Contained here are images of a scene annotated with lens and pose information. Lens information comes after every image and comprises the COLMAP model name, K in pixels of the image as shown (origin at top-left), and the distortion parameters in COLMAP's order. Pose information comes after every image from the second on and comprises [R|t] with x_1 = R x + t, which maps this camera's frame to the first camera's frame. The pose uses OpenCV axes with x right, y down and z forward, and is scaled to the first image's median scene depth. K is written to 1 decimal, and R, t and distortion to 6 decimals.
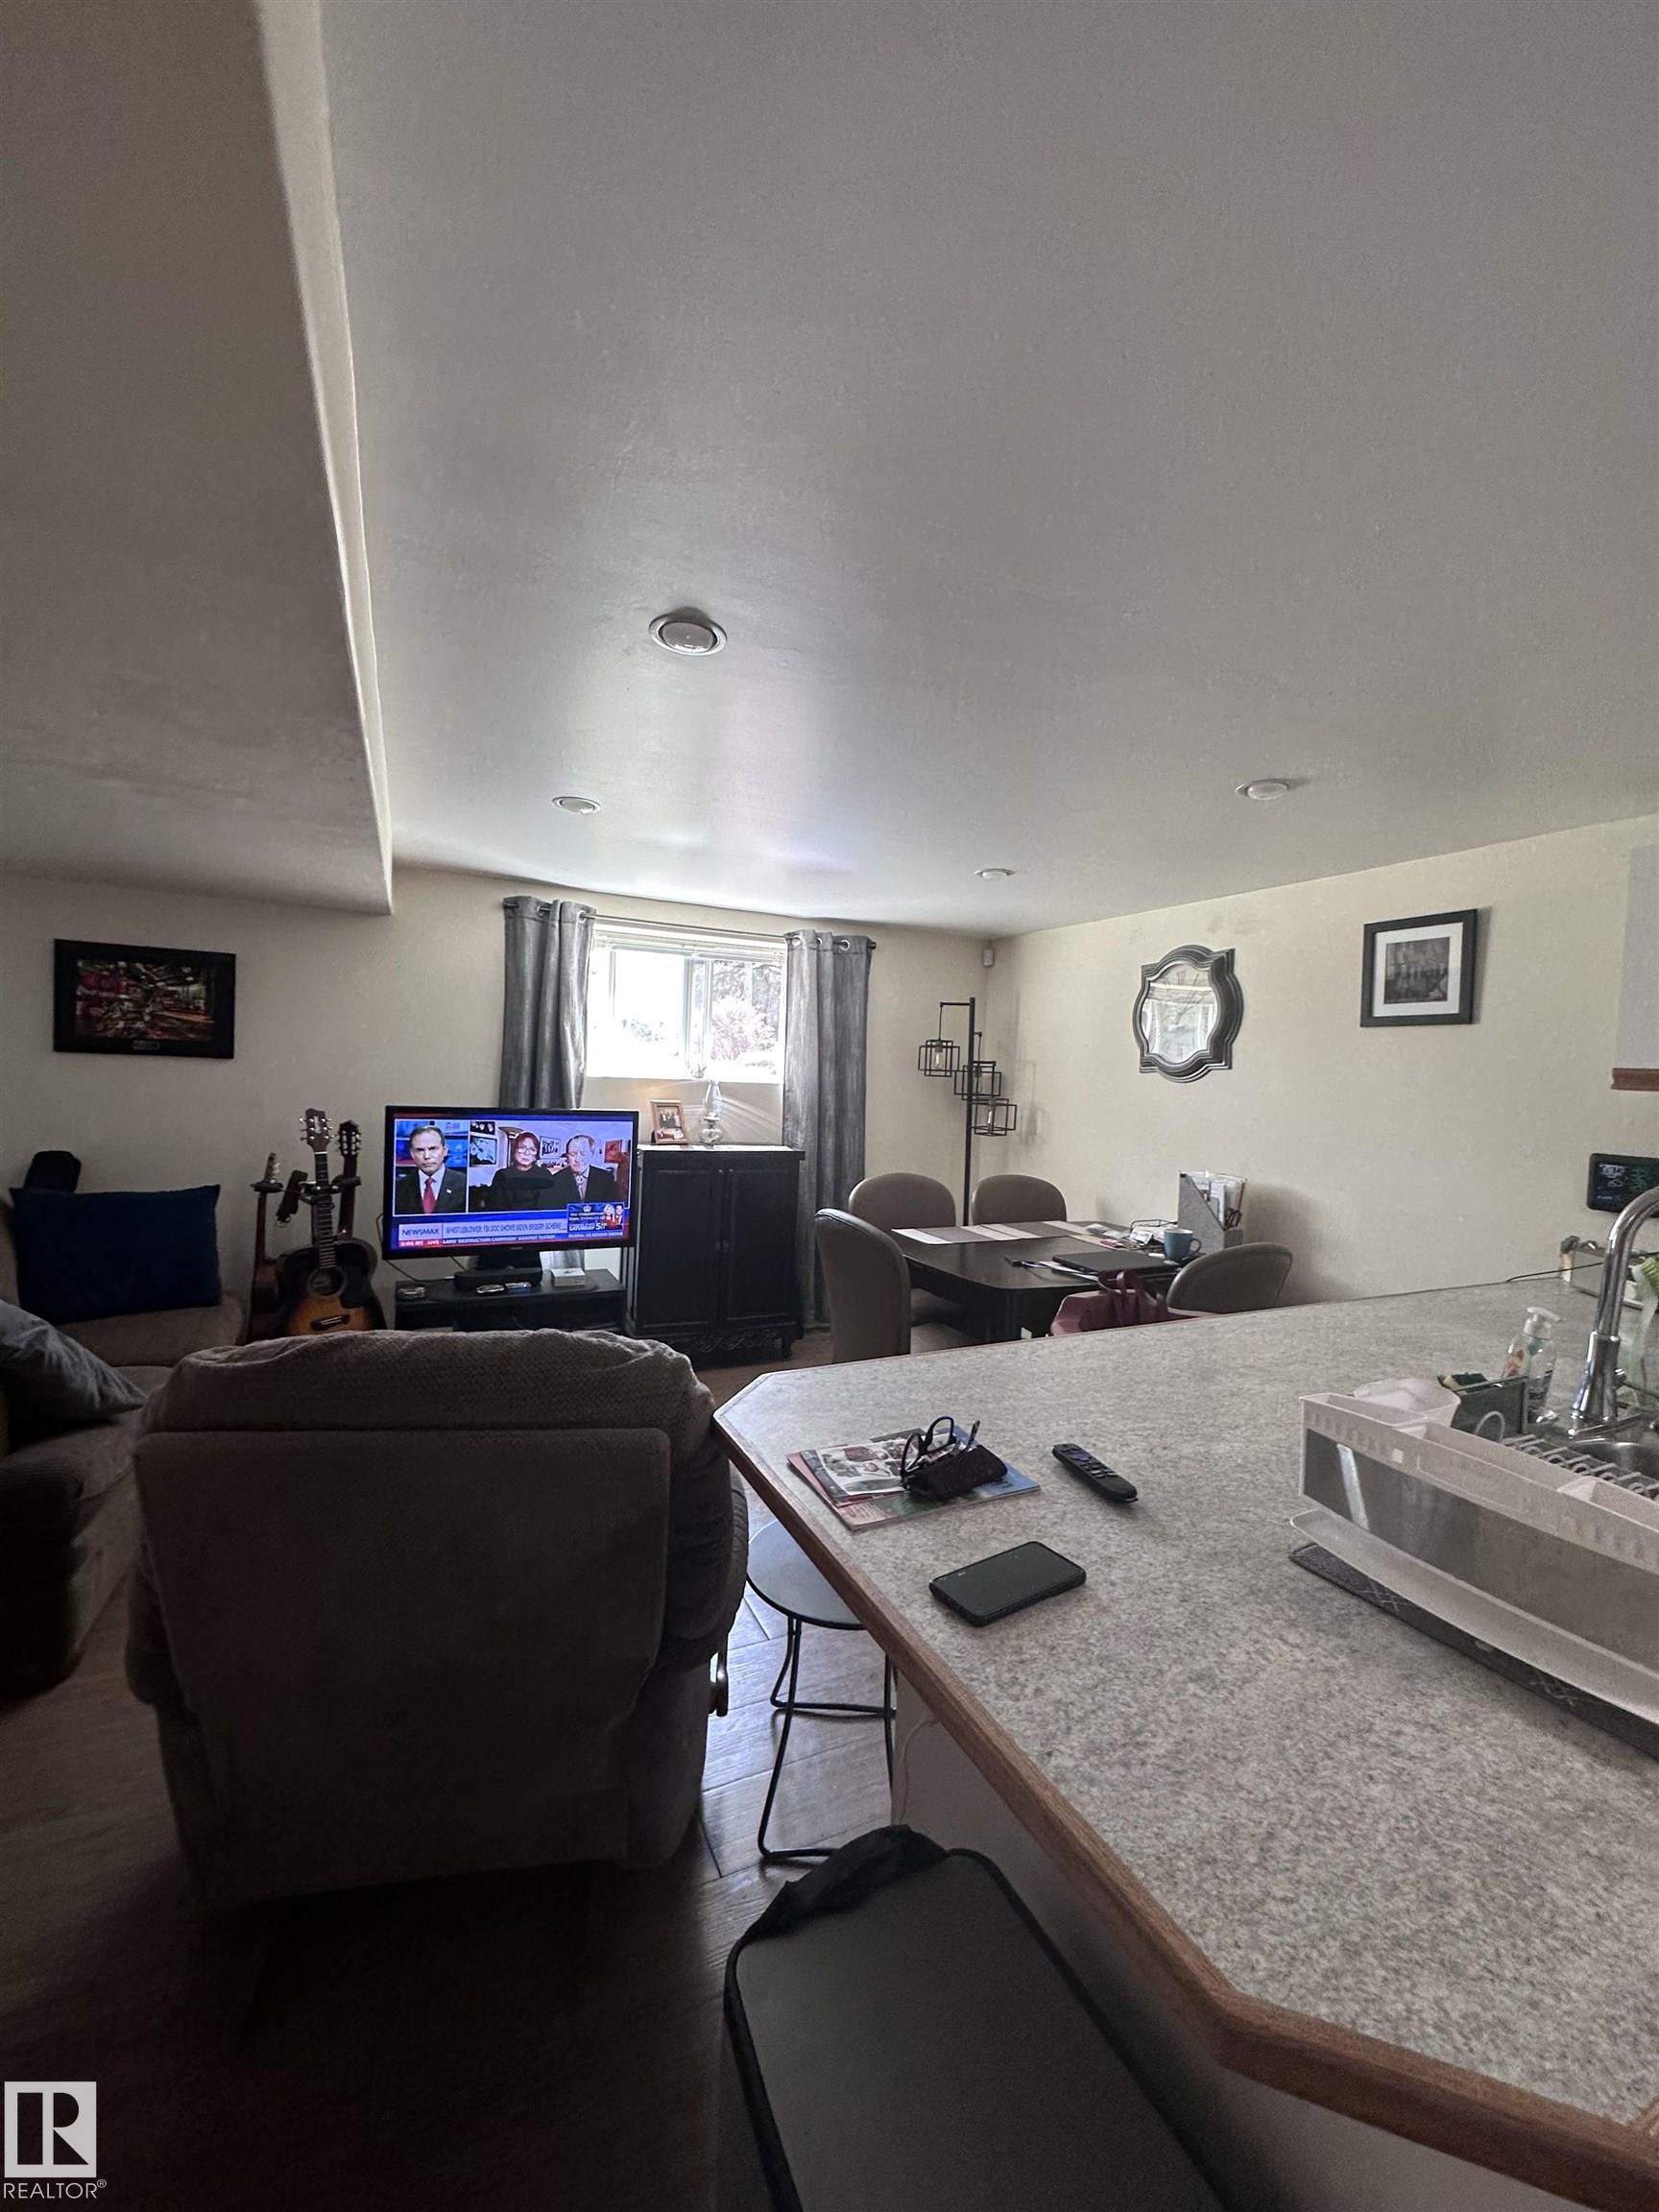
lens RADIAL K [[886.2, 0, 832.1], [0, 886.2, 1104.0], [0, 0, 1]] dist [-0.001149, -0.000073]
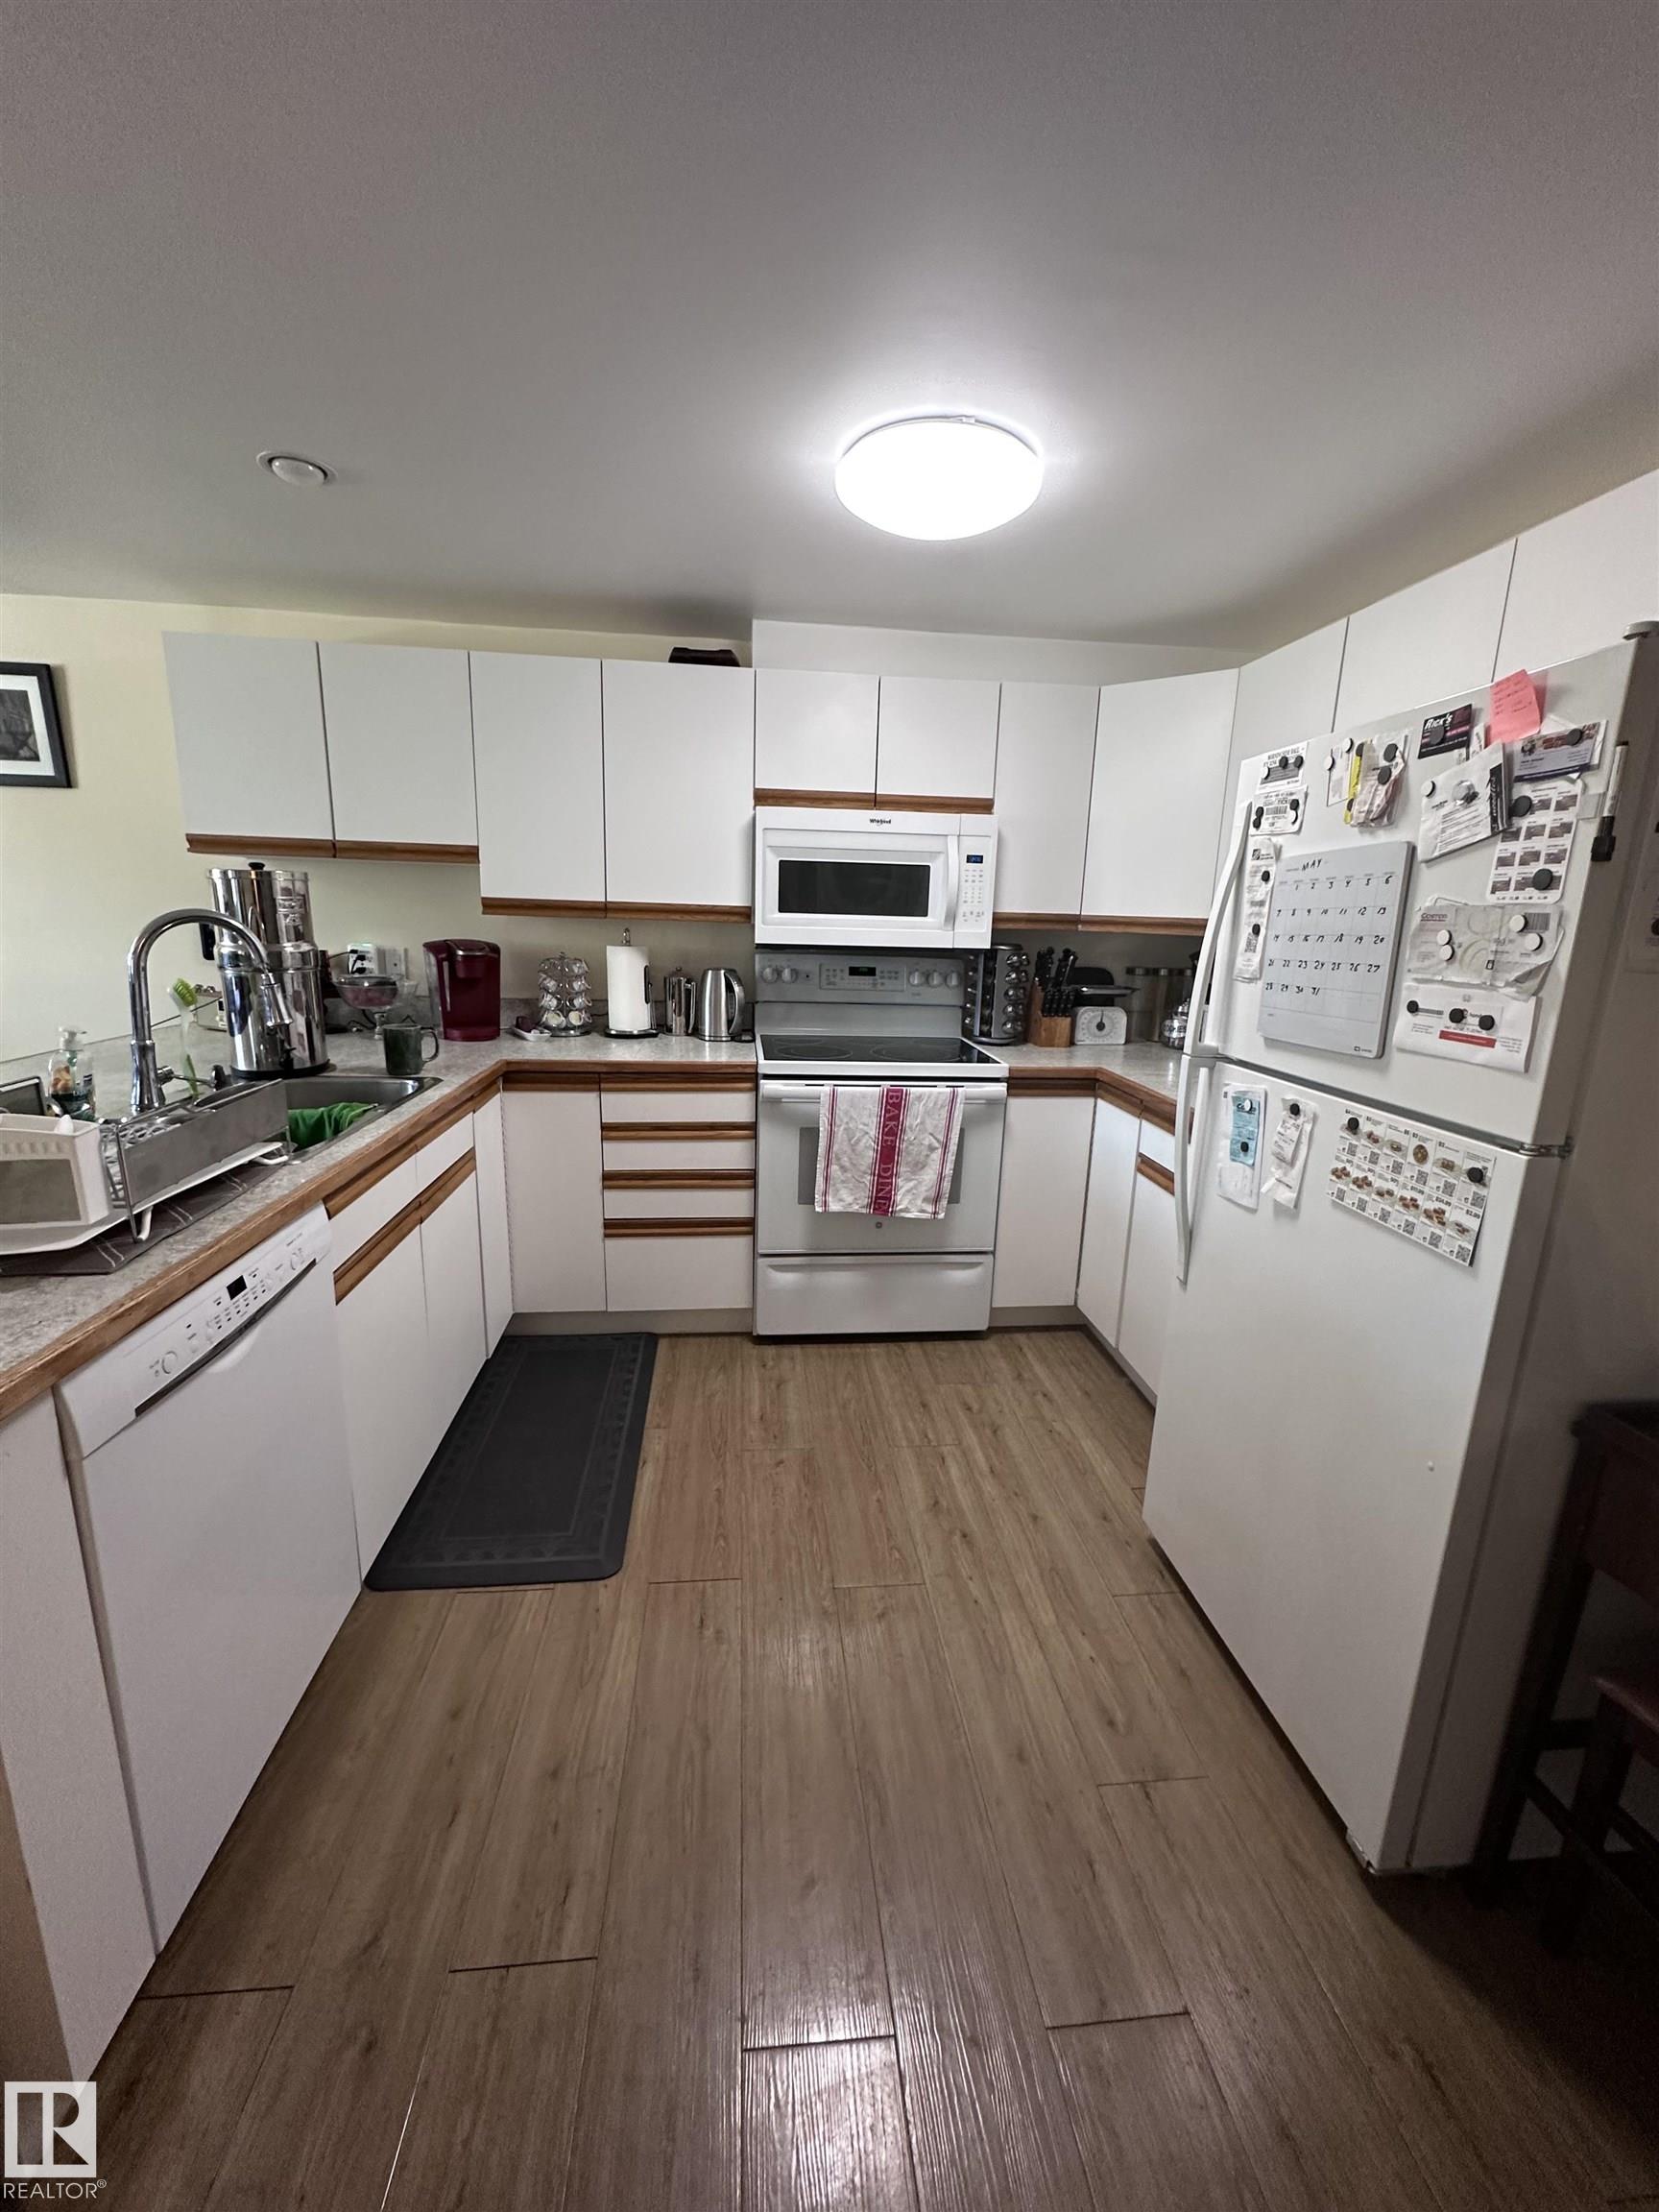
lens RADIAL K [[886.2, 0, 827.6], [0, 886.2, 1105.9], [0, 0, 1]] dist [-0.001149, -0.000073]
pose [[0.340605, -0.236478, 0.909981, 0.019458], [0.018274, 0.969335, 0.245063, 0.028442], [-0.940029, -0.066841, 0.334482, -0.163639]]
